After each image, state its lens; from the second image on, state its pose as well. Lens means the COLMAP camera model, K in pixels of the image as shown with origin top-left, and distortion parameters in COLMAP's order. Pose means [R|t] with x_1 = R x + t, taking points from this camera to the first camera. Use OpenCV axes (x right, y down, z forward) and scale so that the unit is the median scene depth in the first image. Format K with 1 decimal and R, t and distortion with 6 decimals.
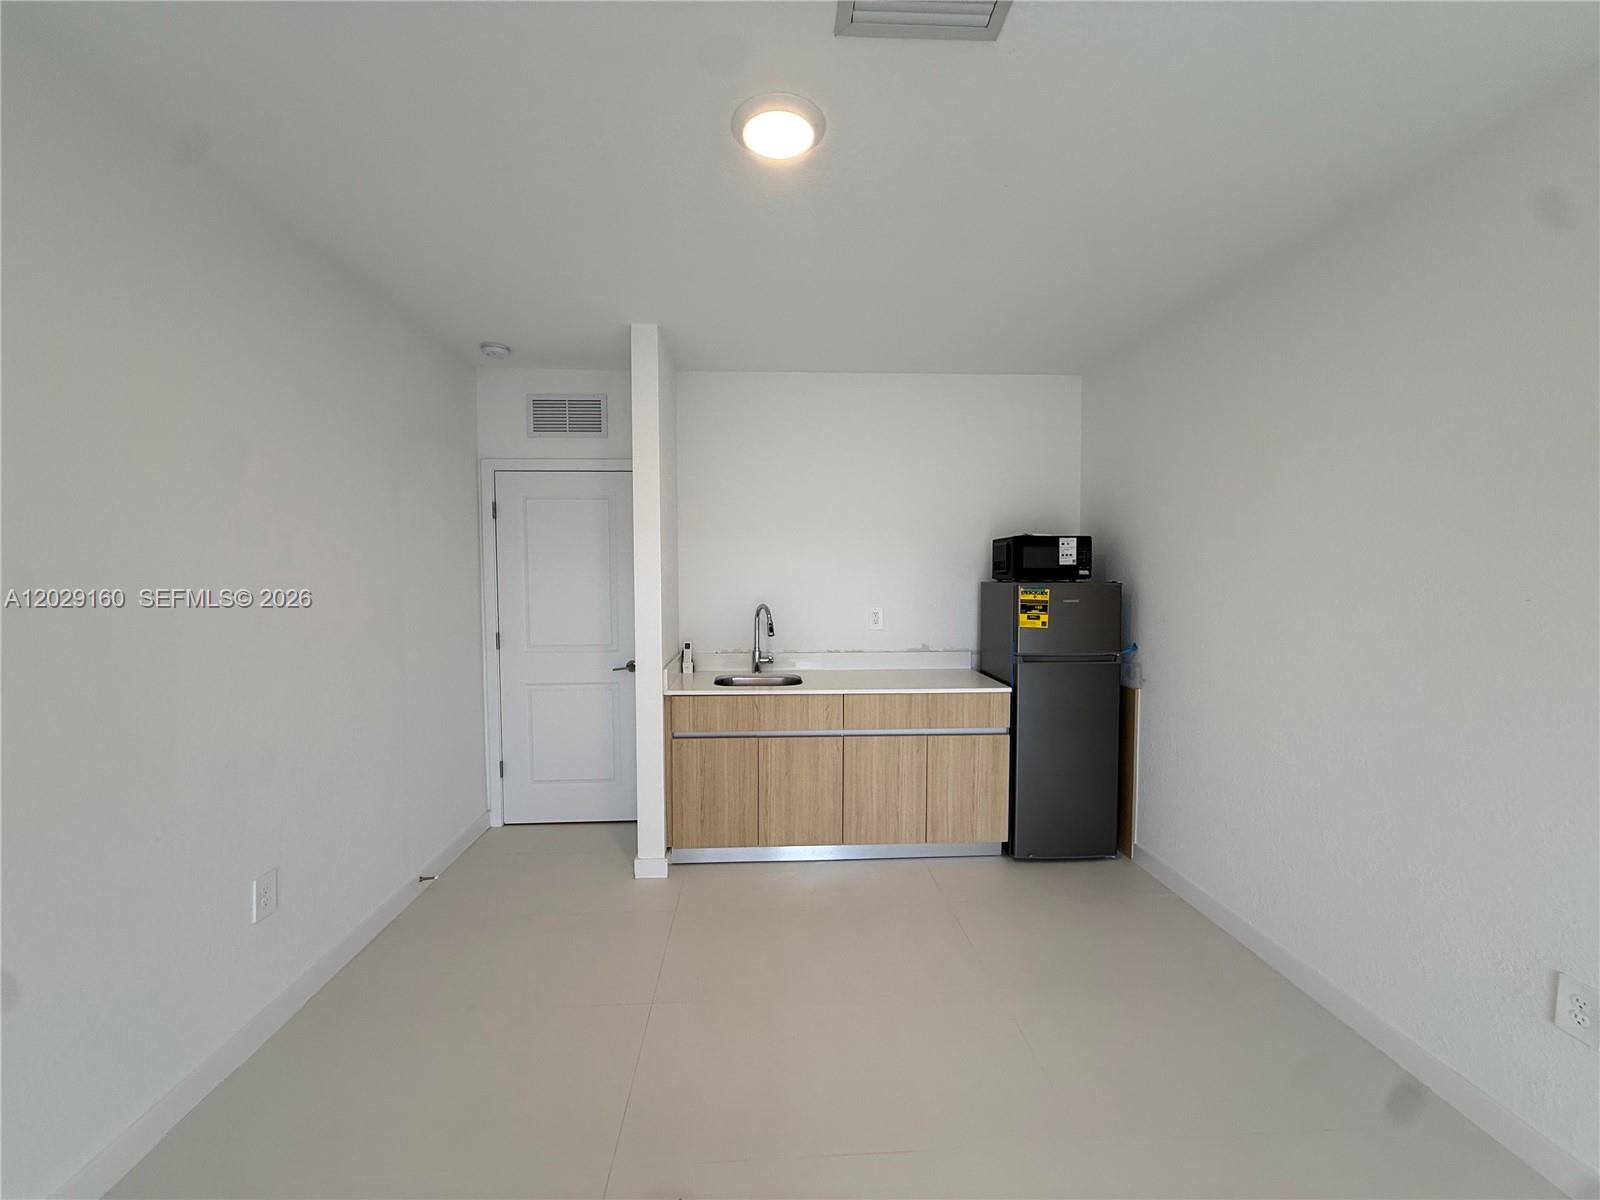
lens RADIAL K [[633.0, 0, 796.2], [0, 633.0, 593.3], [0, 0, 1]] dist [-0.007968, 0.001544]
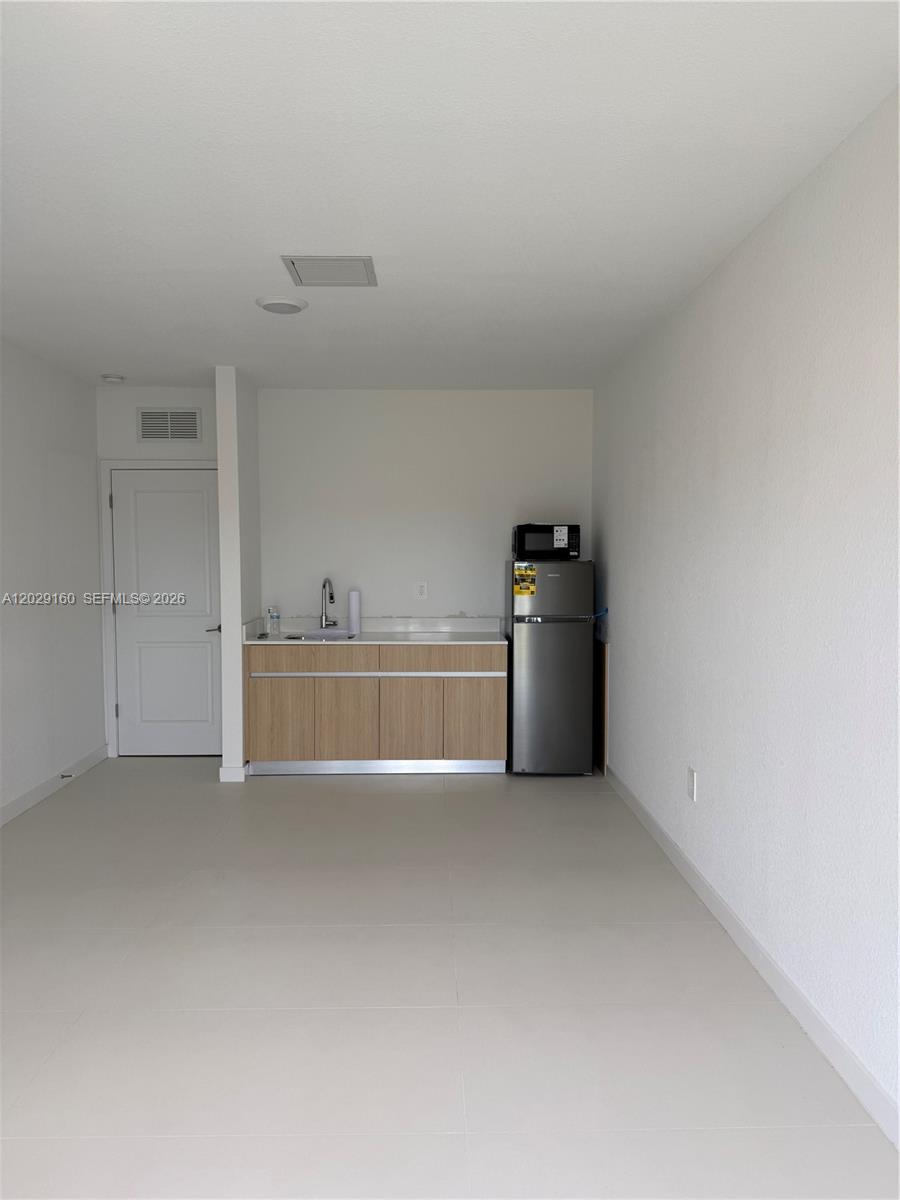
lens RADIAL K [[841.2, 0, 459.3], [0, 841.2, 595.5], [0, 0, 1]] dist [0.038360, -0.065381]
pose [[0.999890, 0.004857, -0.014002, 0.248686], [-0.004607, 0.999830, 0.017838, 0.022675], [0.014087, -0.017772, 0.999743, -0.703367]]
